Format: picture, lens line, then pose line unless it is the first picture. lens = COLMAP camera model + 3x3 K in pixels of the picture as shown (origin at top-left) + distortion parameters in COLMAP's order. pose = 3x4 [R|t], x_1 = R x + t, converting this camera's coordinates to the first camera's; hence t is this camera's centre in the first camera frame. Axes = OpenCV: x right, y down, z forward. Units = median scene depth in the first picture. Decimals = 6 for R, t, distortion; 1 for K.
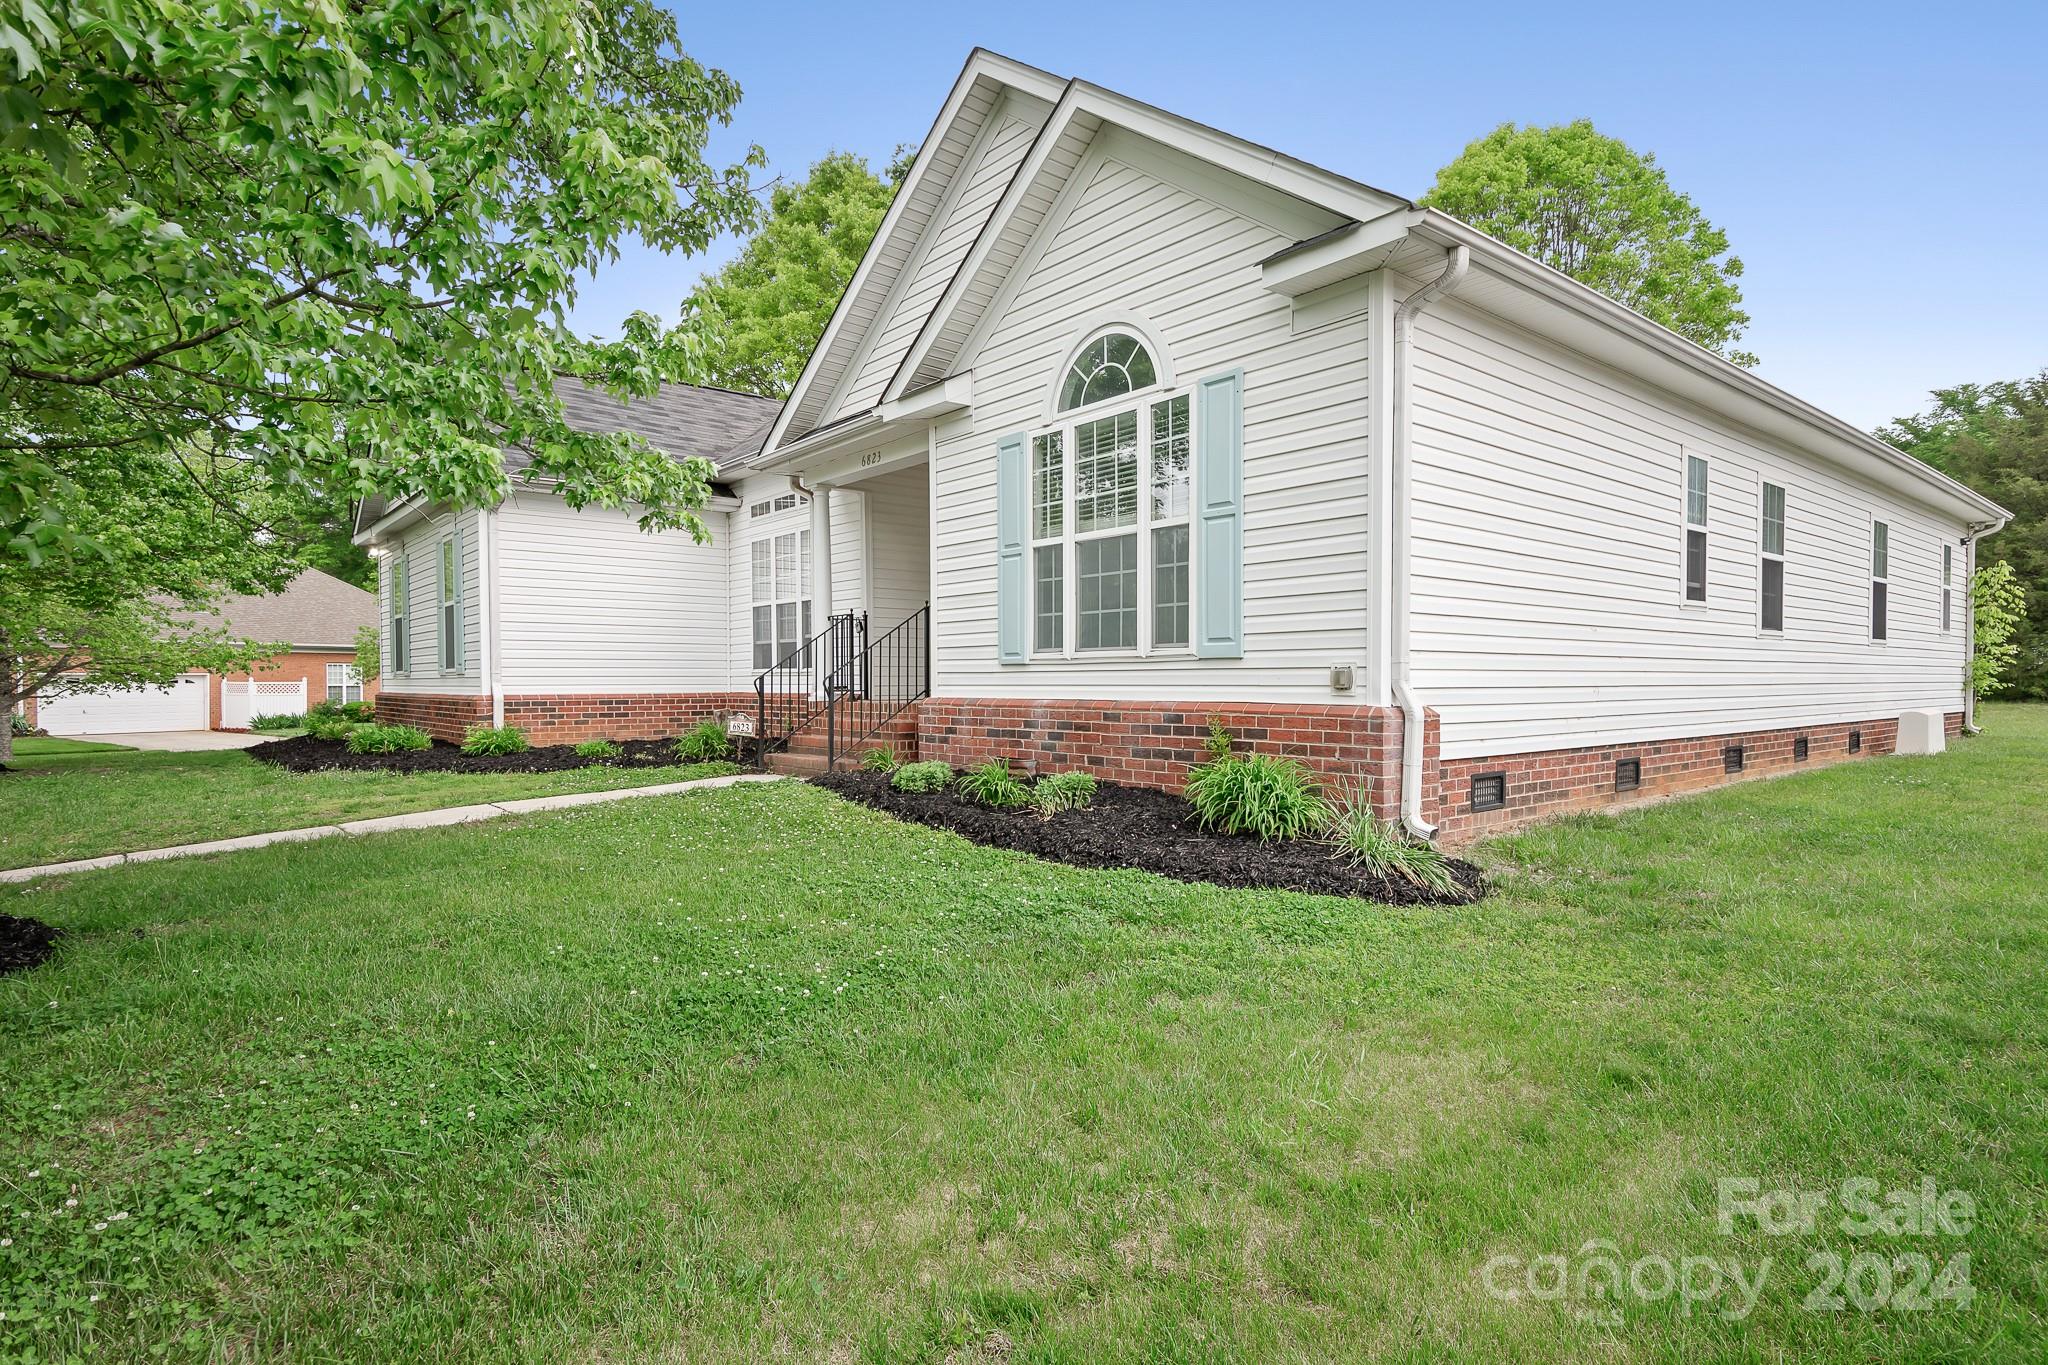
lens RADIAL K [[1039.3, 0, 1022.8], [0, 1039.3, 695.7], [0, 0, 1]] dist [0.003380, 0.000273]
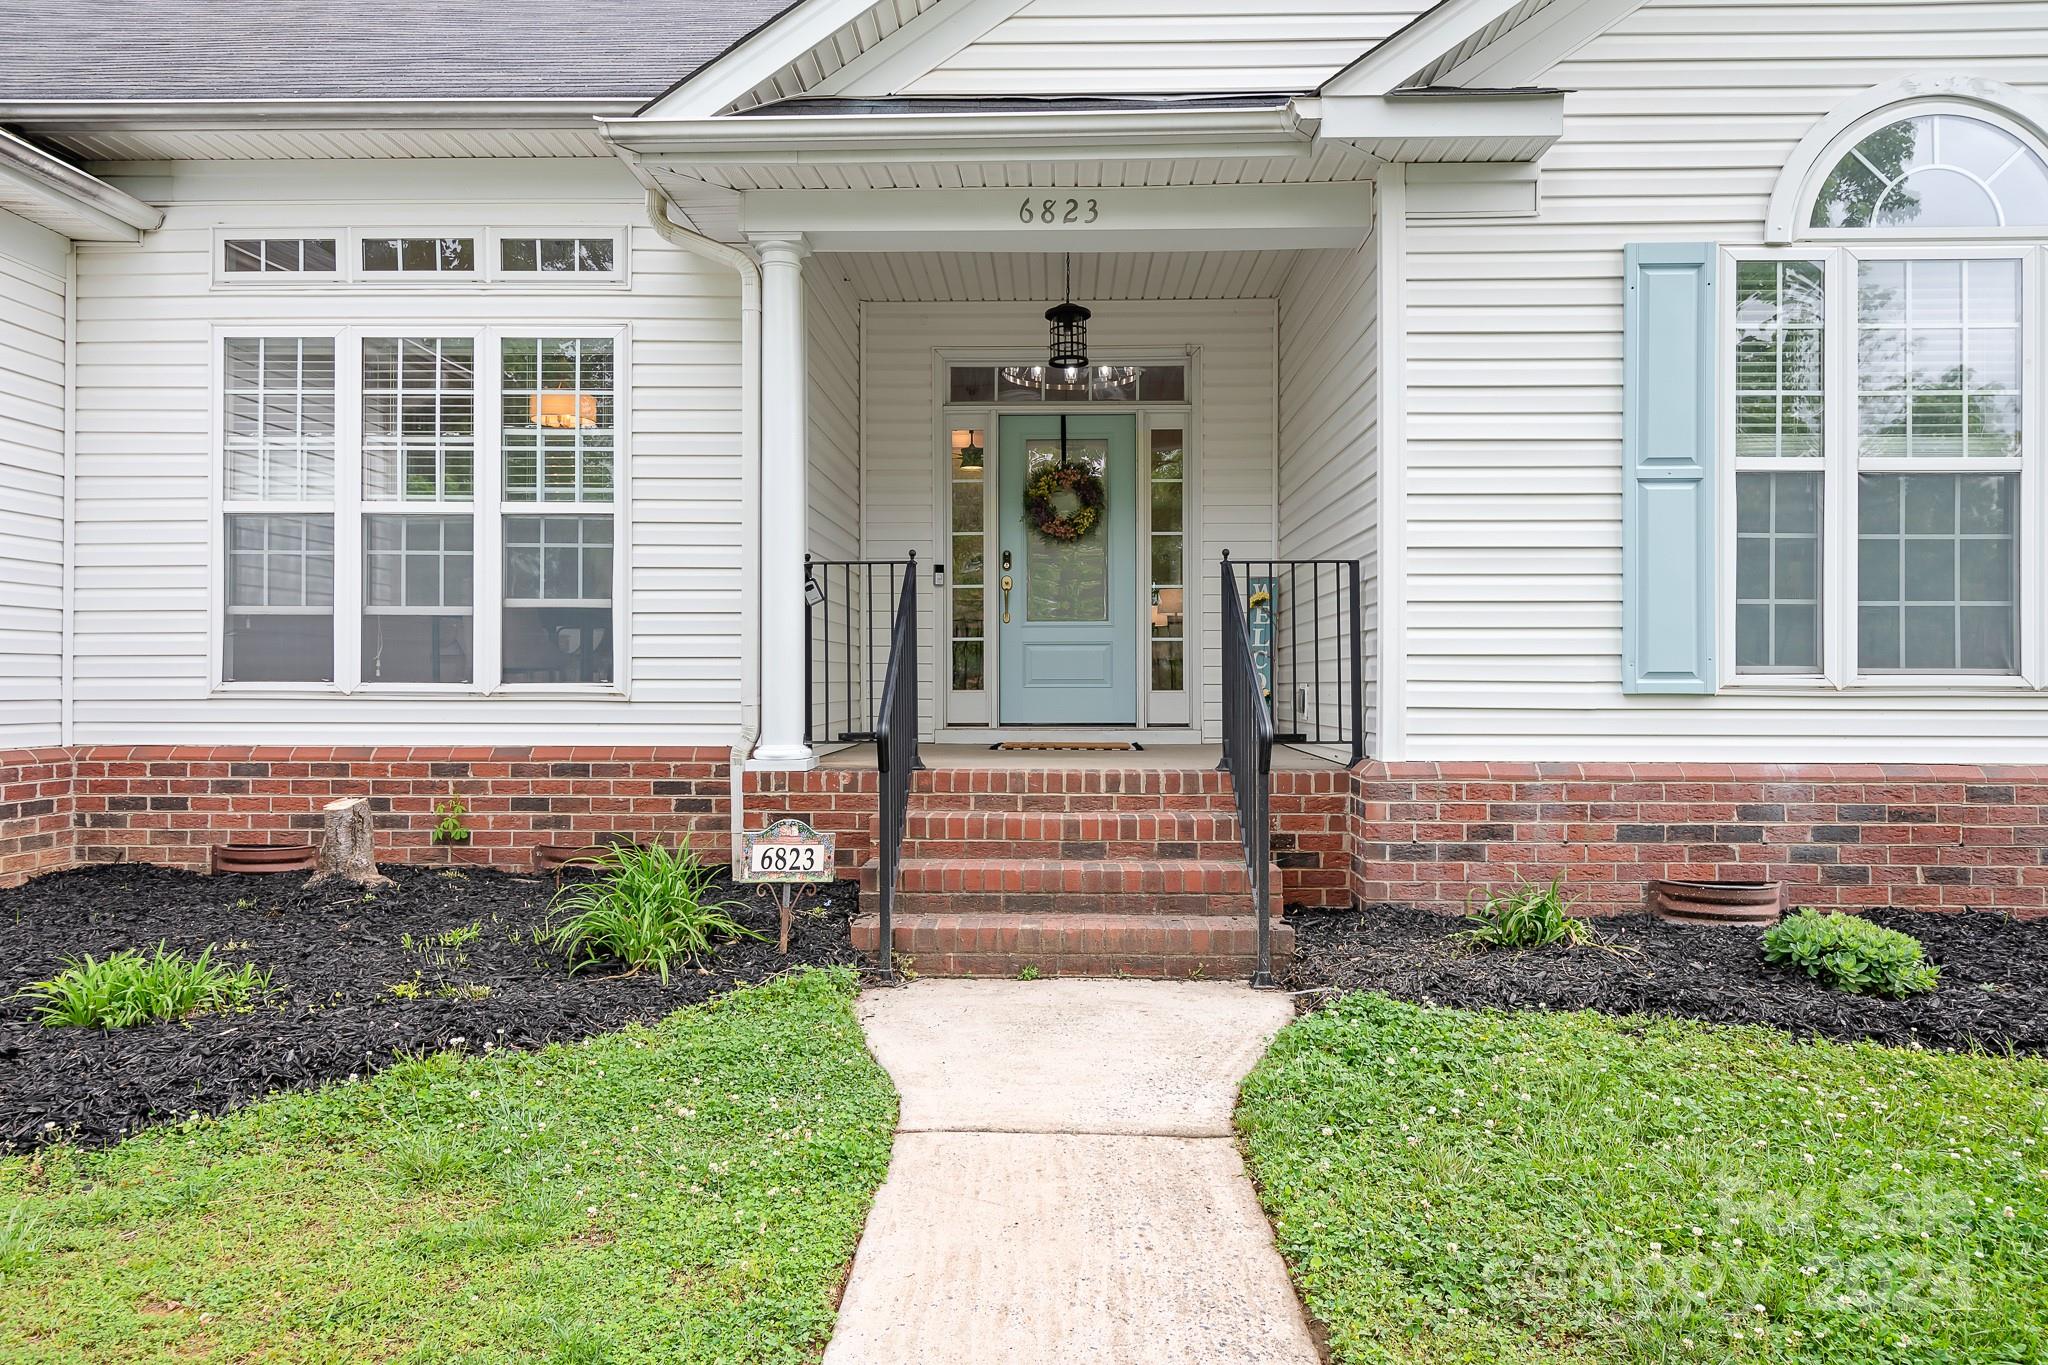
lens RADIAL K [[1305.6, 0, 1024.5], [0, 1305.6, 677.3], [0, 0, 1]] dist [0.002814, 0.001154]
pose [[0.666364, 0.016143, 0.745451, -0.692132], [0.004672, 0.999656, -0.025824, -0.023742], [-0.745612, 0.020691, 0.666059, 0.809572]]
